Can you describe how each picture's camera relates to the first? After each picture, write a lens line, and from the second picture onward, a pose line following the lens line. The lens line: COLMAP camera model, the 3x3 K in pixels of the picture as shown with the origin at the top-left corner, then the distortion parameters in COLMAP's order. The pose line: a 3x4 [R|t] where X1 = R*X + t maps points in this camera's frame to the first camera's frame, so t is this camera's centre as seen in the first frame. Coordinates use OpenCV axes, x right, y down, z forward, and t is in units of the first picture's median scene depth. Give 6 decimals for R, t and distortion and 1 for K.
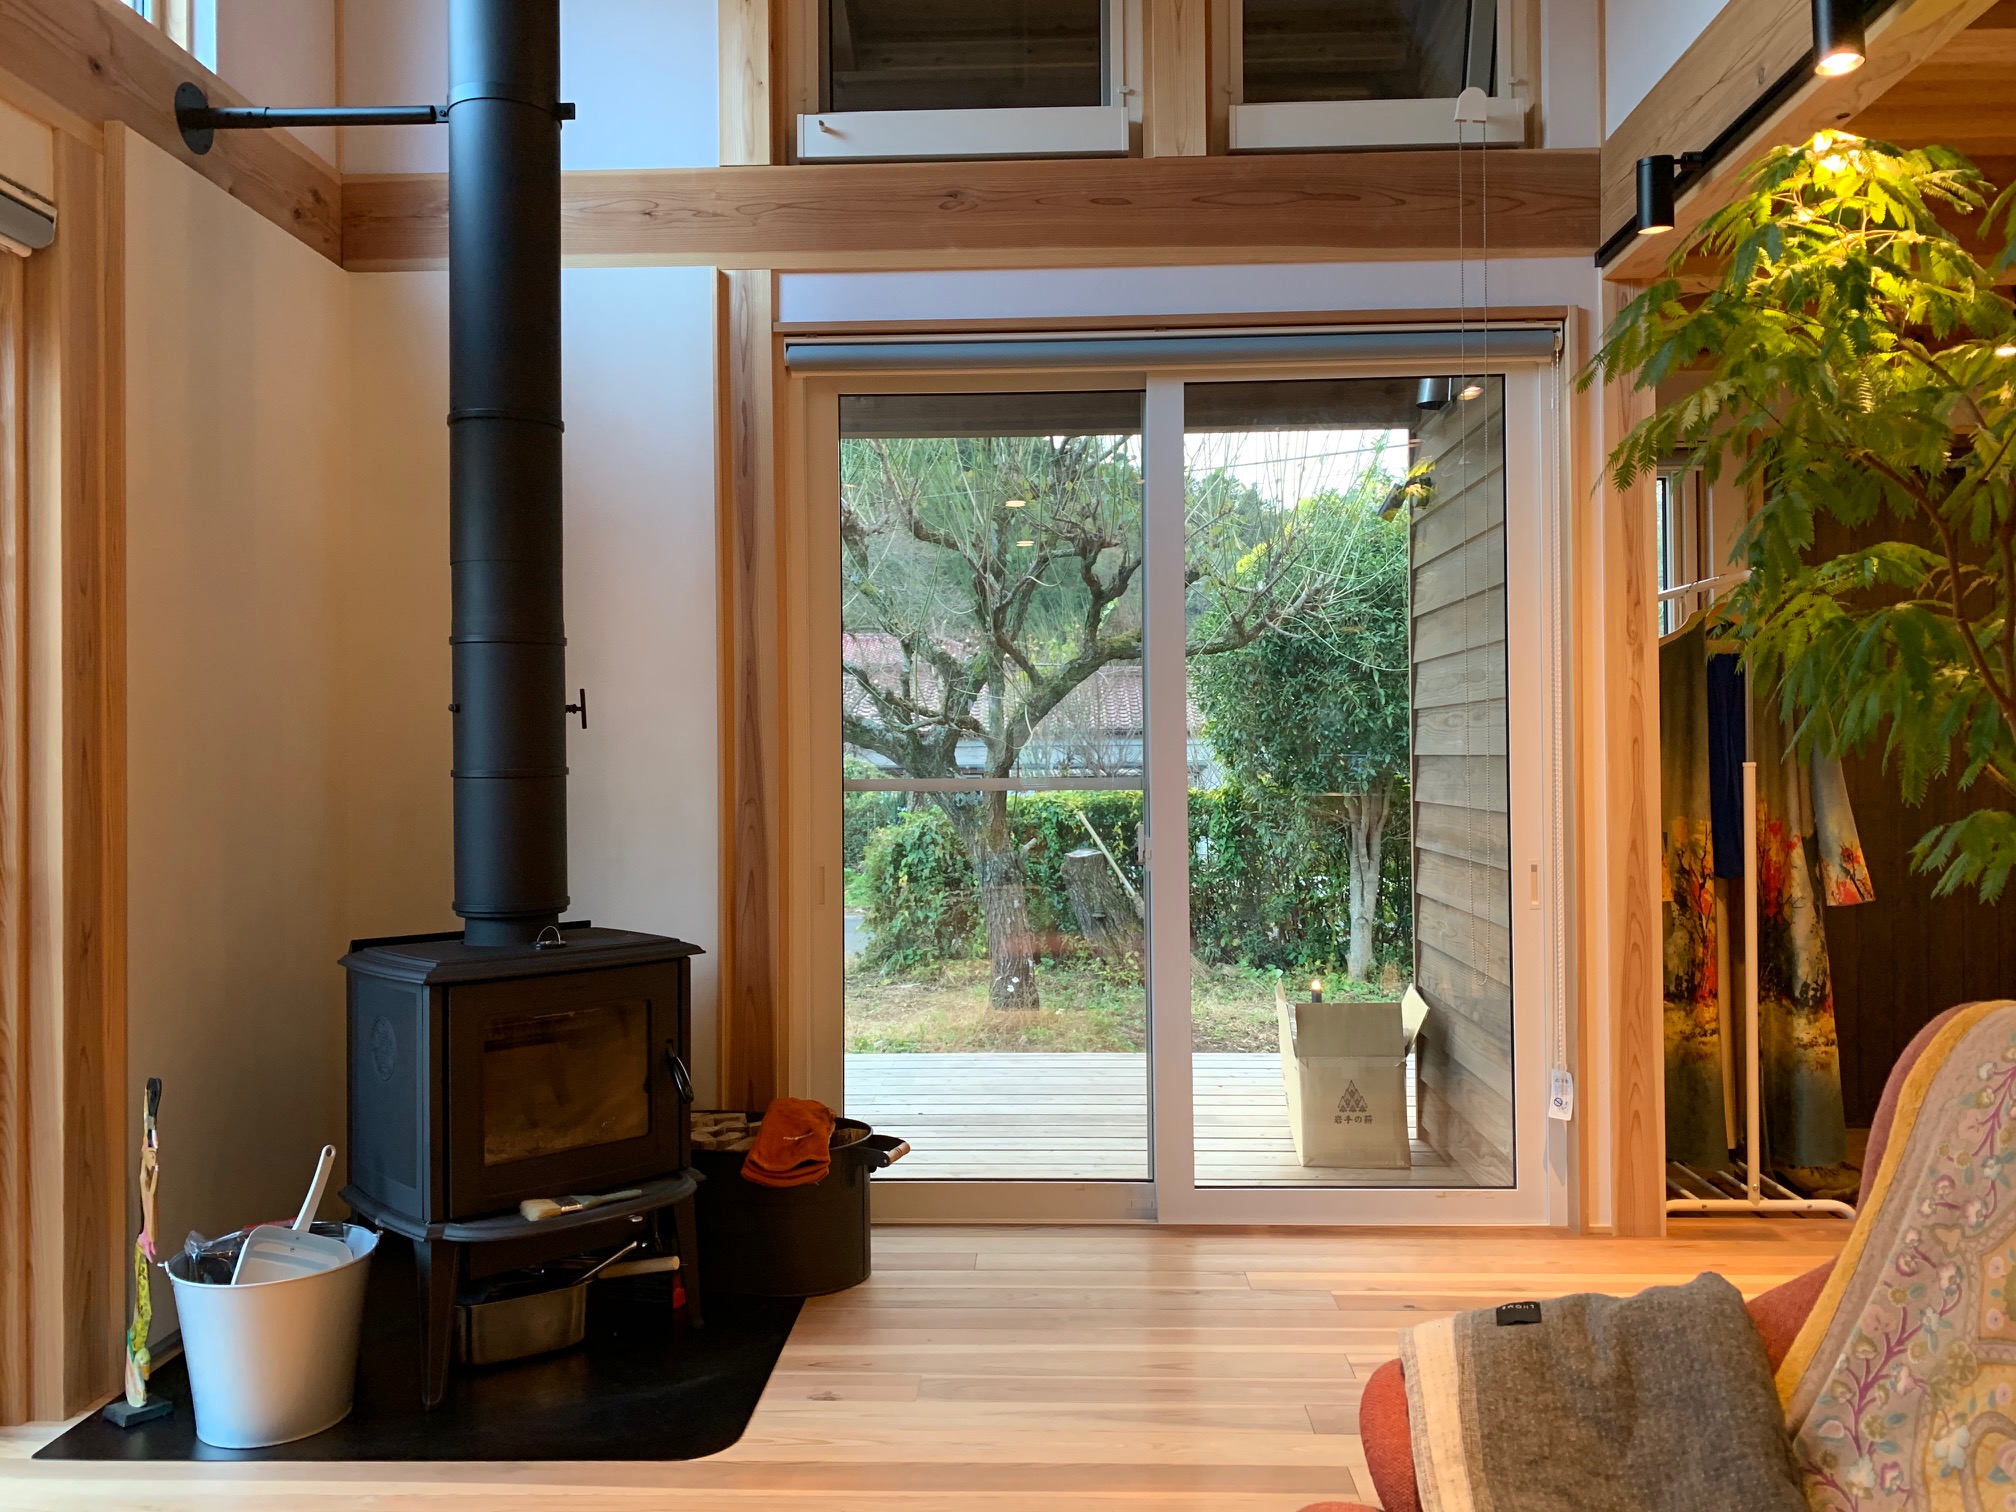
lens RADIAL K [[1525.1, 0, 1008.0], [0, 1525.1, 756.0], [0, 0, 1]] dist [0.057515, -0.087434]
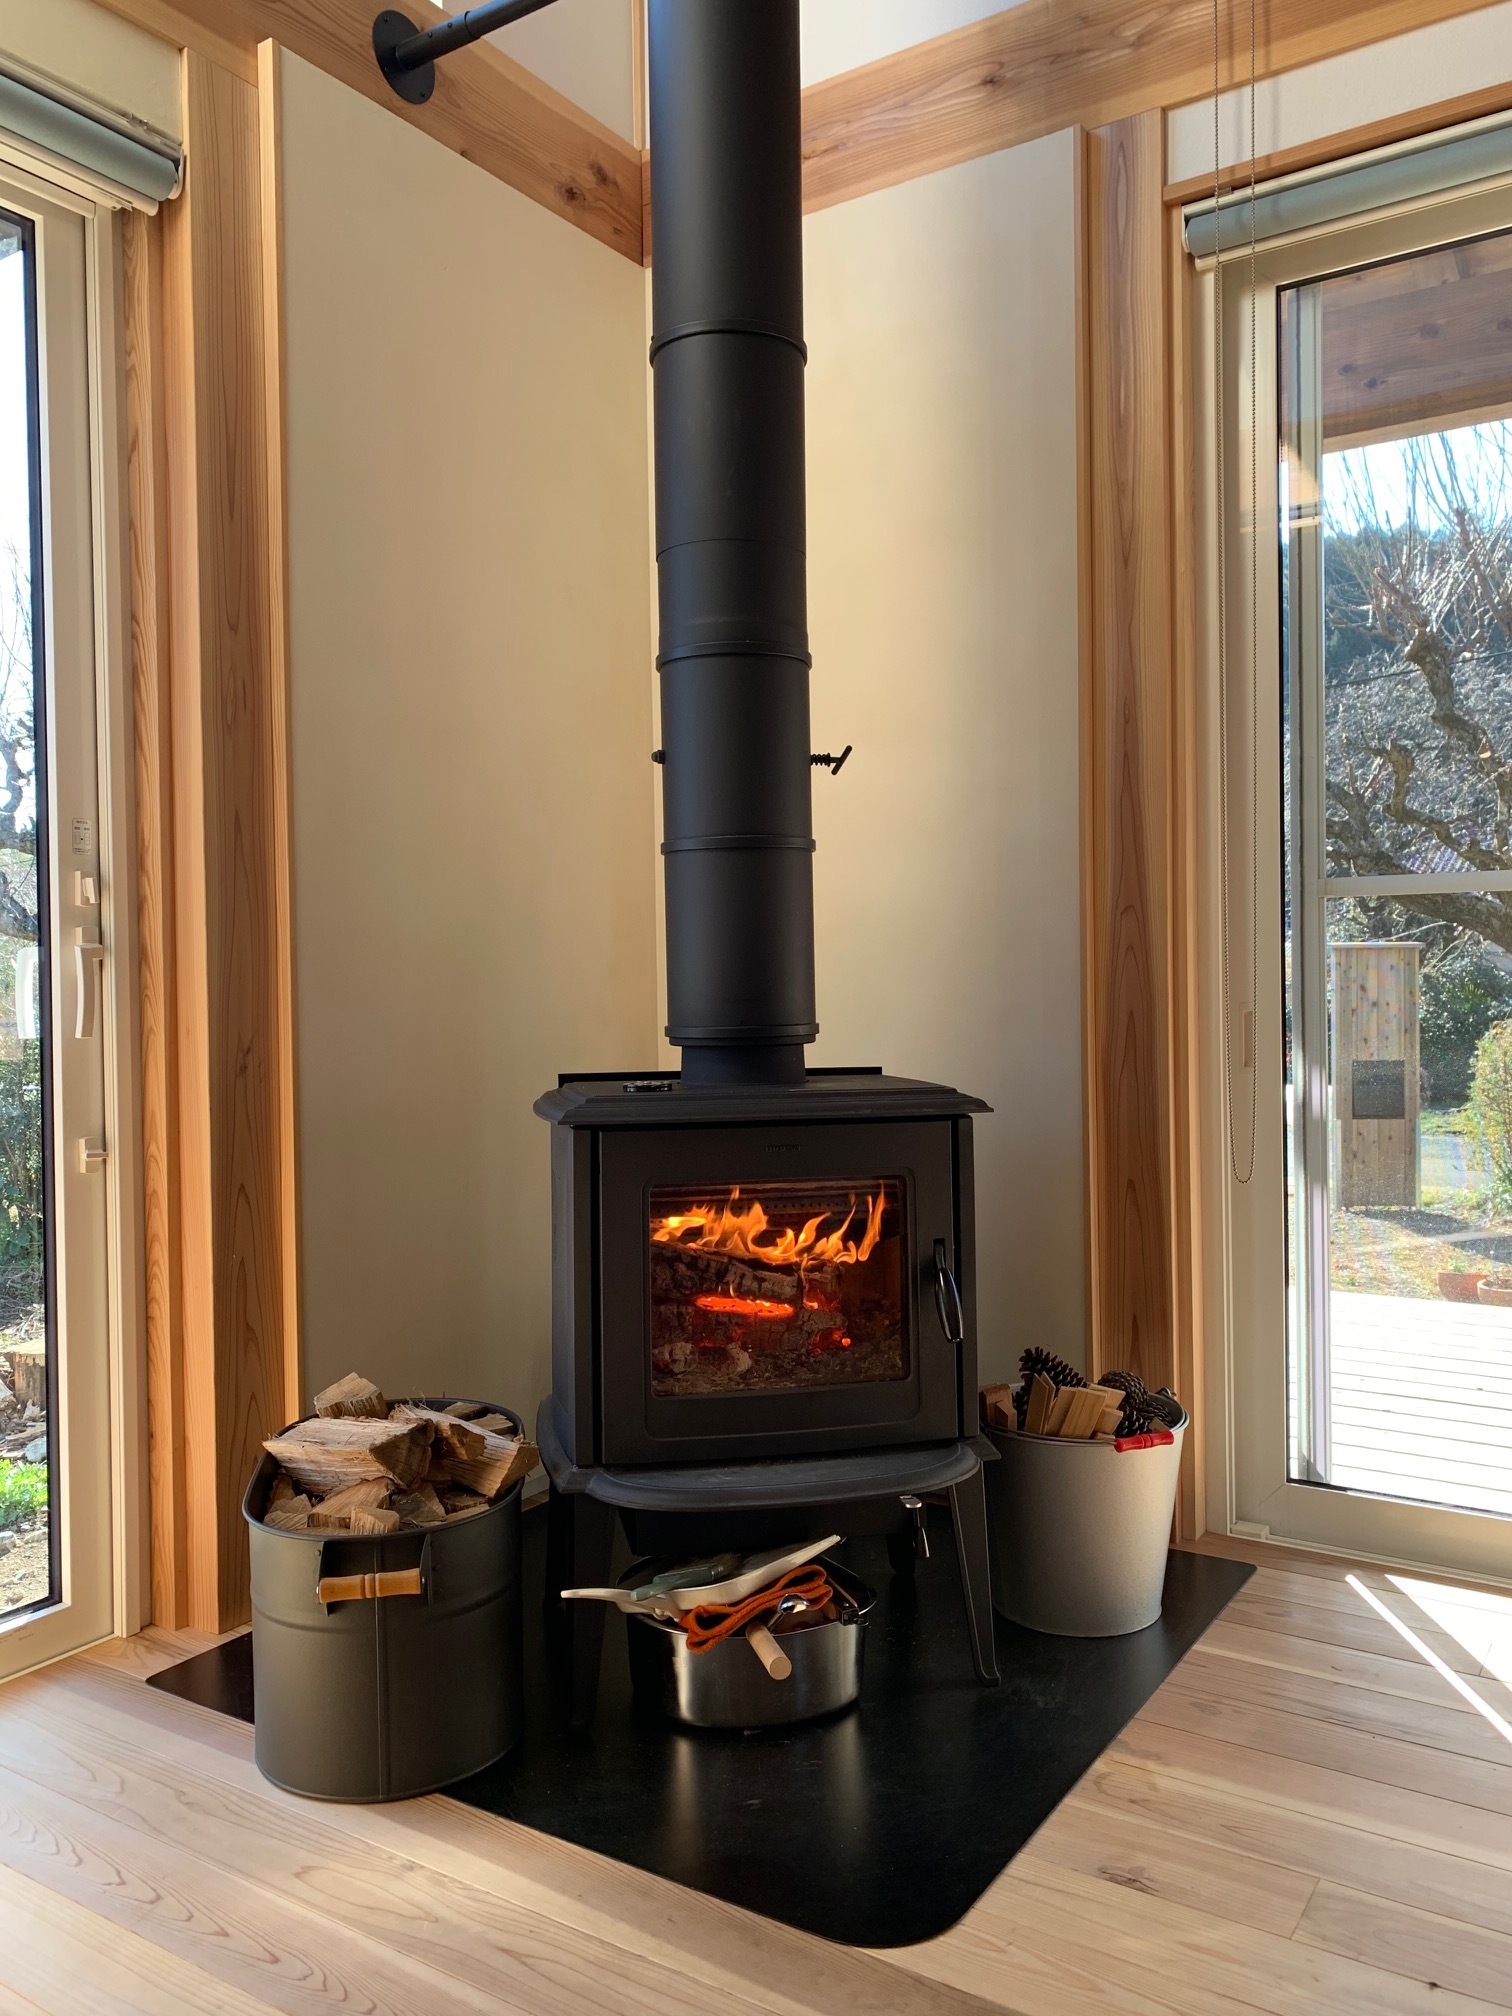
lens RADIAL K [[1518.5, 0, 751.5], [0, 1518.5, 997.6], [0, 0, 1]] dist [0.077927, -0.084938]
pose [[0.852956, 0.003283, -0.521972, 0.054233], [0.006505, 0.999836, 0.016919, 0.068576], [0.521942, -0.017826, 0.852795, 0.393117]]
